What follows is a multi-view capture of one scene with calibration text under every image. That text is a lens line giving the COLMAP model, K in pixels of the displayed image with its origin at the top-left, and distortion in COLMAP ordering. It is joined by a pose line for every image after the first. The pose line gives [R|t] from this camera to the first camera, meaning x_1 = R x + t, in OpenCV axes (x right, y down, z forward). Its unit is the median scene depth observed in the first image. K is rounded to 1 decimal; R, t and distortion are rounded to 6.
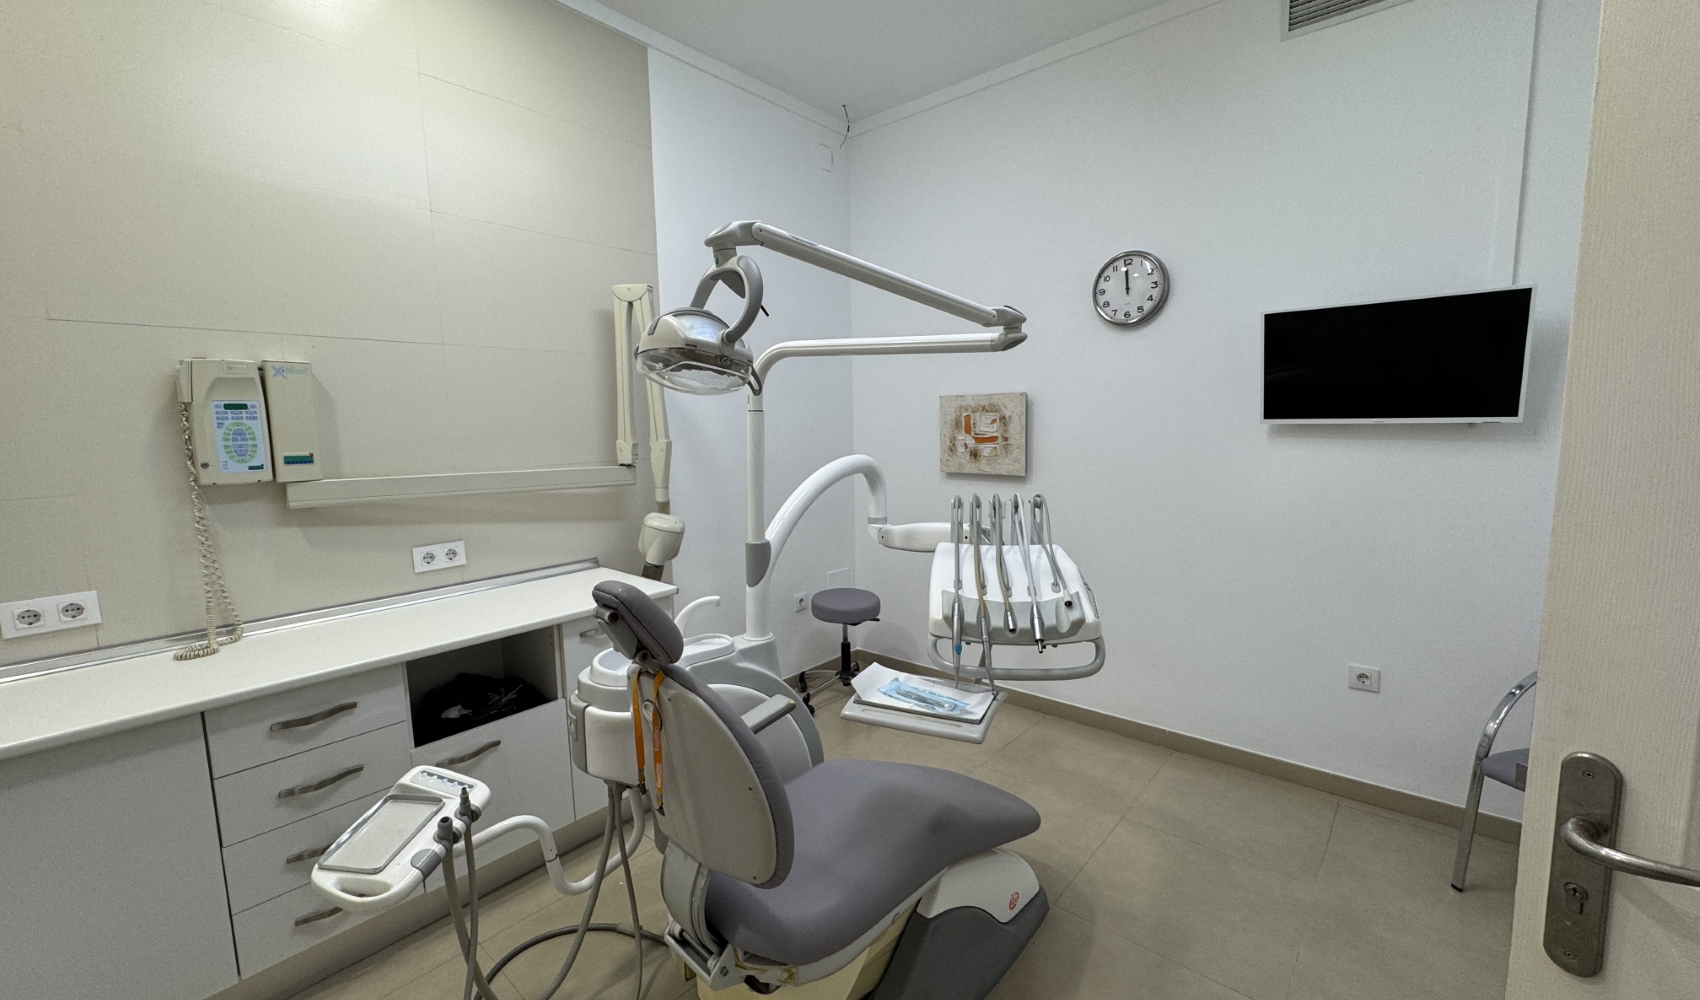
lens RADIAL K [[681.4, 0, 848.1], [0, 681.4, 499.1], [0, 0, 1]] dist [-0.010068, 0.007445]
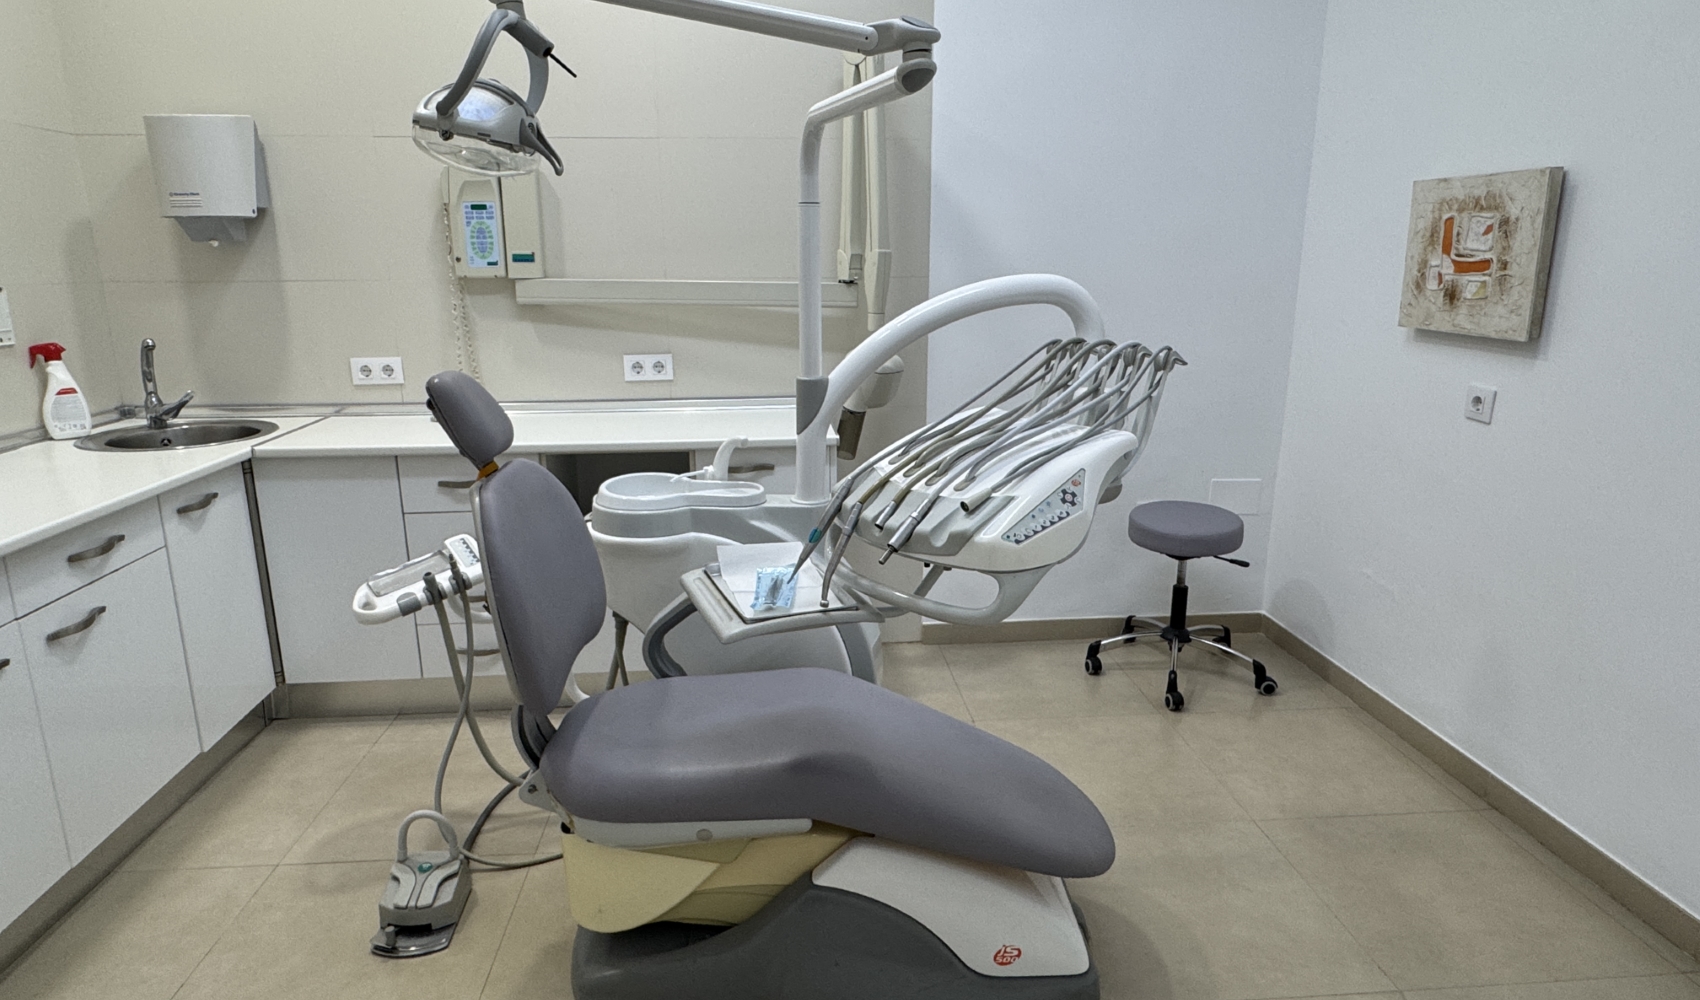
lens RADIAL K [[989.4, 0, 840.3], [0, 989.4, 496.7], [0, 0, 1]] dist [-0.001487, -0.000437]
pose [[0.708151, 0.183960, -0.681675, 0.566916], [-0.092334, 0.981299, 0.168898, 0.001853], [0.699997, -0.056664, 0.711894, 0.178689]]
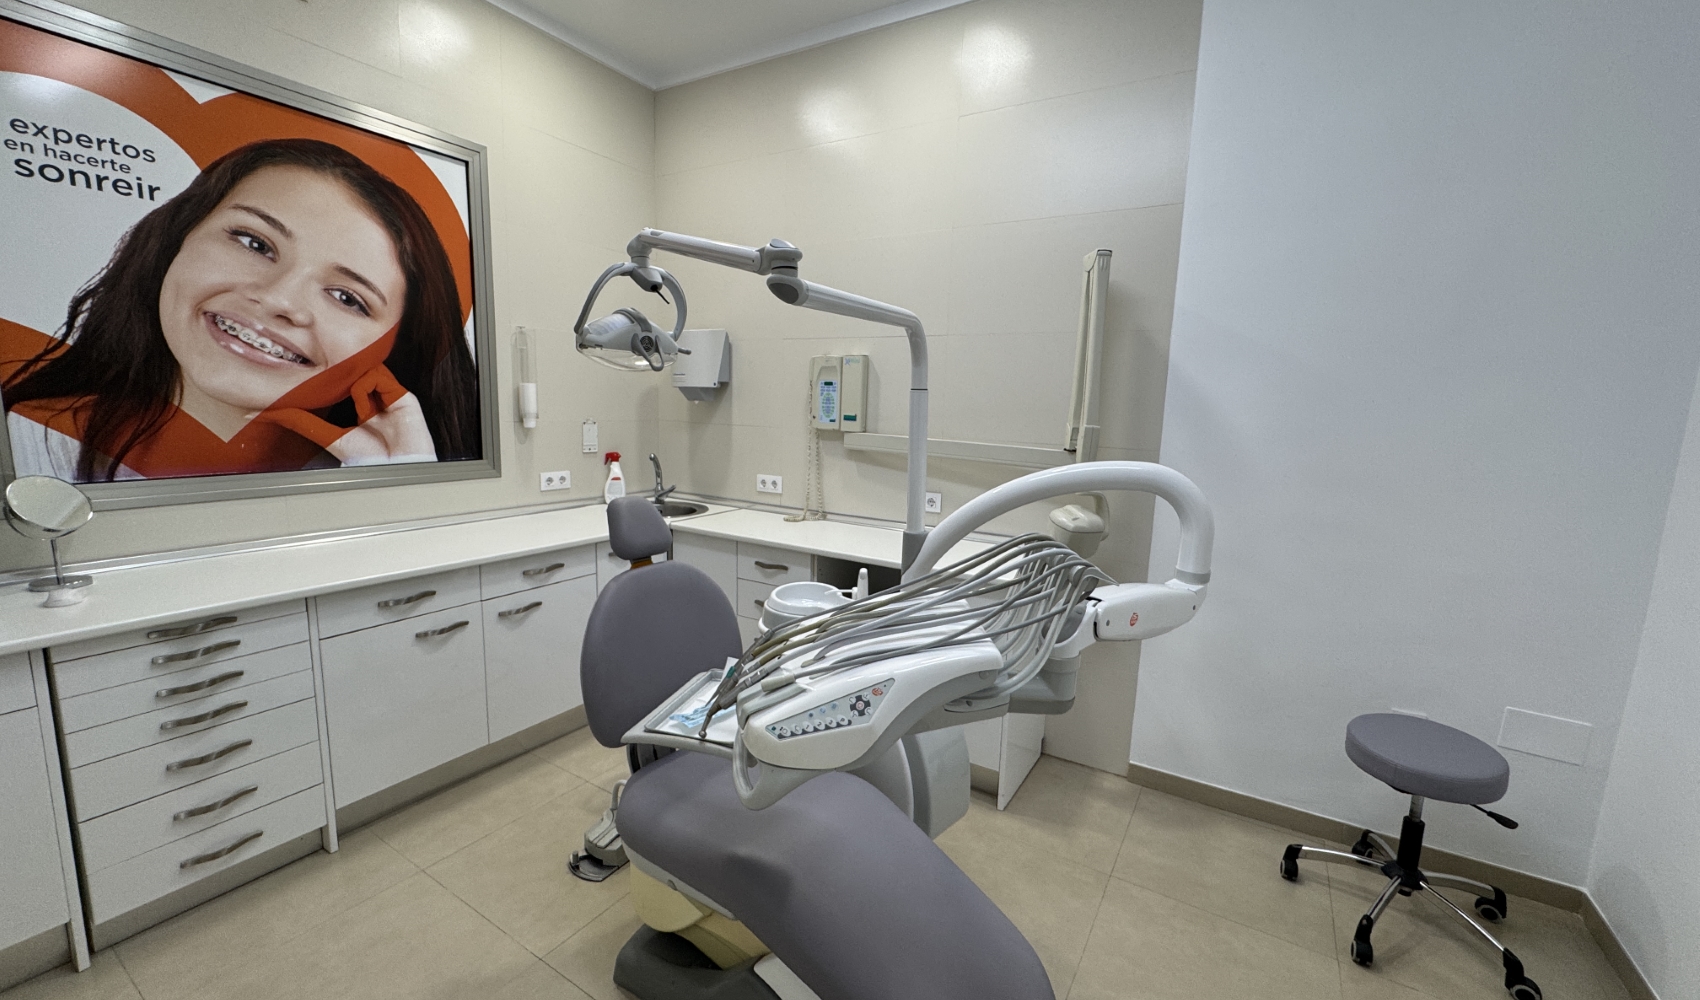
lens RADIAL K [[680.4, 0, 844.4], [0, 680.4, 492.1], [0, 0, 1]] dist [-0.004227, -0.000581]
pose [[0.149122, 0.156766, -0.976313, 0.620388], [-0.148274, 0.979734, 0.134668, -0.082772], [0.977639, 0.124680, 0.169345, 0.616547]]
